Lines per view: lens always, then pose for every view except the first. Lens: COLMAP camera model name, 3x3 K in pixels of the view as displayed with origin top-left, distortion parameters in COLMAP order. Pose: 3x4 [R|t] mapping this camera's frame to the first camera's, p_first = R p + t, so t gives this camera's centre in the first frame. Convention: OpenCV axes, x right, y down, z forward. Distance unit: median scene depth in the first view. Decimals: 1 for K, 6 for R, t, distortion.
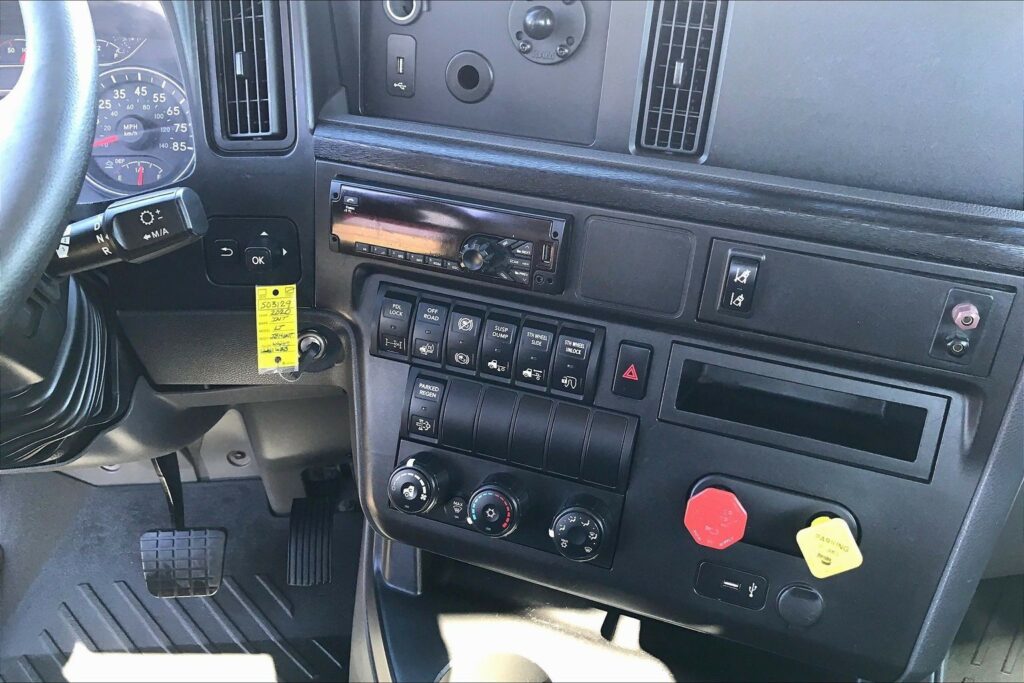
lens RADIAL K [[845.4, 0, 511.2], [0, 845.4, 342.4], [0, 0, 1]] dist [0.049833, -0.039224]
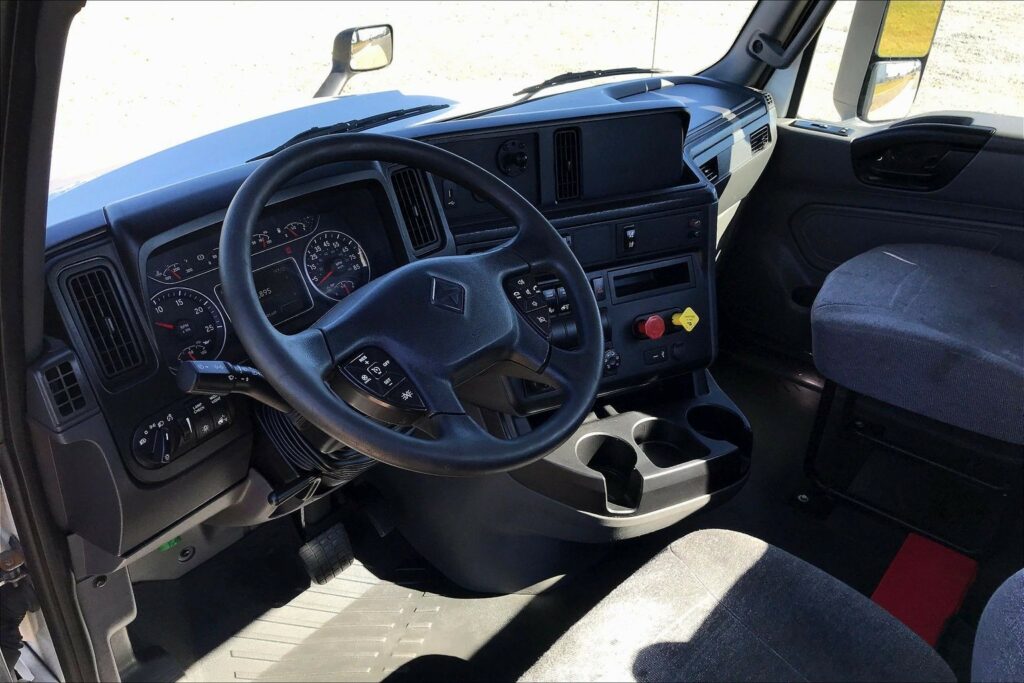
lens RADIAL K [[845.4, 0, 516.2], [0, 845.4, 345.4], [0, 0, 1]] dist [0.049833, -0.039224]
pose [[0.665910, -0.354791, 0.656267, -1.536572], [0.385392, 0.916806, 0.104589, -0.150863], [-0.638777, 0.183273, 0.747245, -0.558634]]
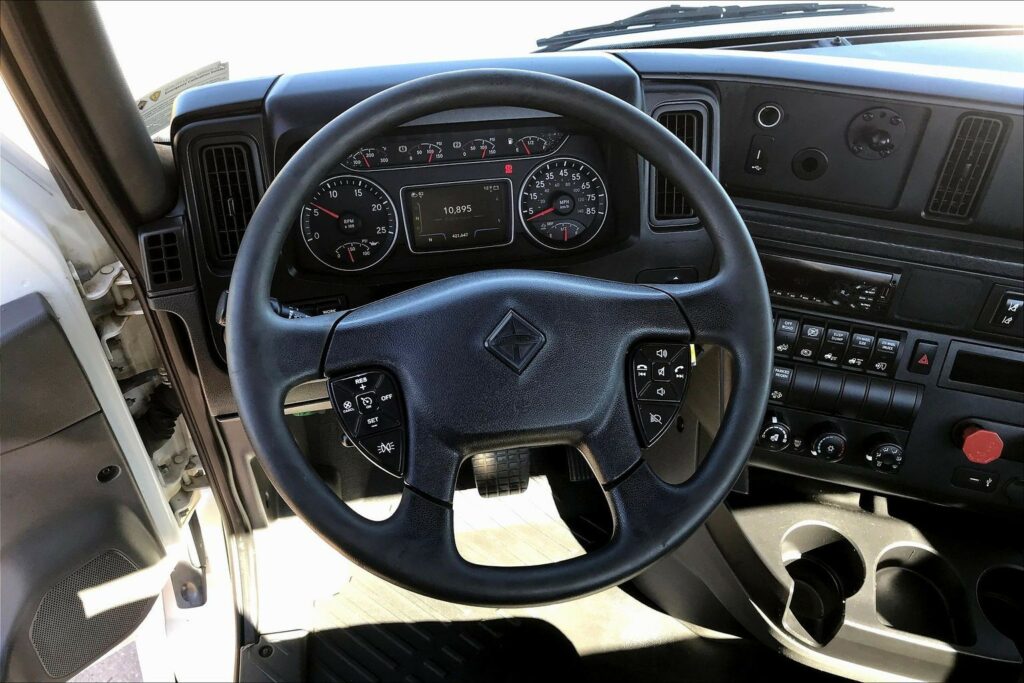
lens RADIAL K [[845.4, 0, 512.6], [0, 845.4, 342.6], [0, 0, 1]] dist [0.049833, -0.039224]
pose [[0.991573, -0.067325, 0.110683, -0.766433], [0.045031, 0.980203, 0.192808, -0.324738], [-0.121473, -0.186199, 0.974974, -0.452283]]
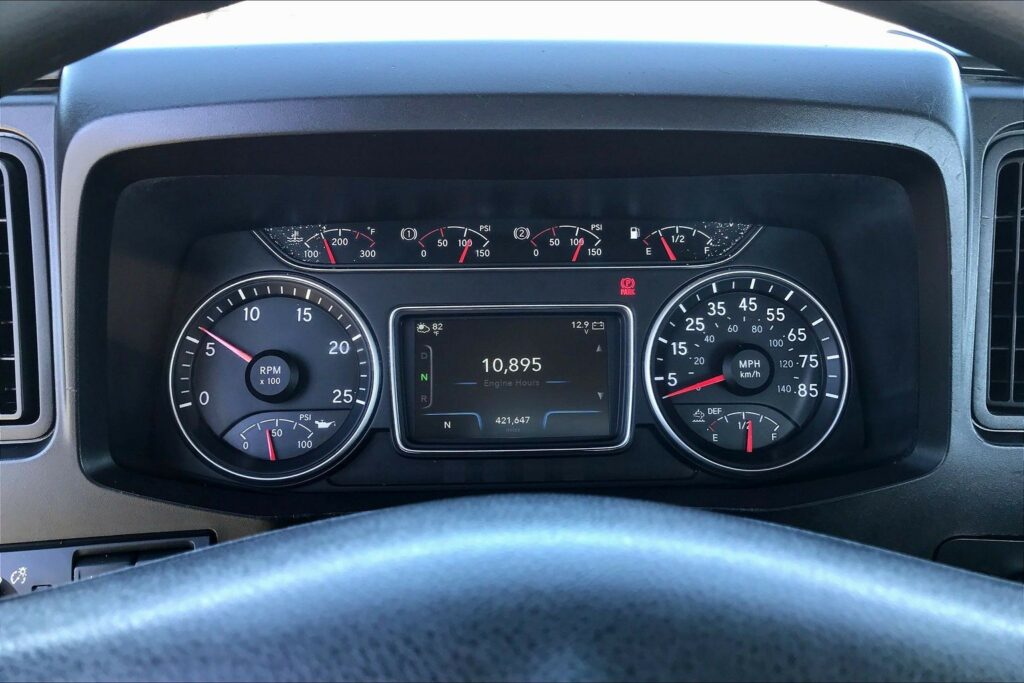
lens RADIAL K [[845.4, 0, 508.1], [0, 845.4, 330.3], [0, 0, 1]] dist [0.049833, -0.039224]
pose [[0.999471, 0.021179, -0.024669, -0.665210], [-0.023383, 0.995411, -0.092788, -0.232800], [0.022591, 0.093315, 0.995380, 0.391727]]
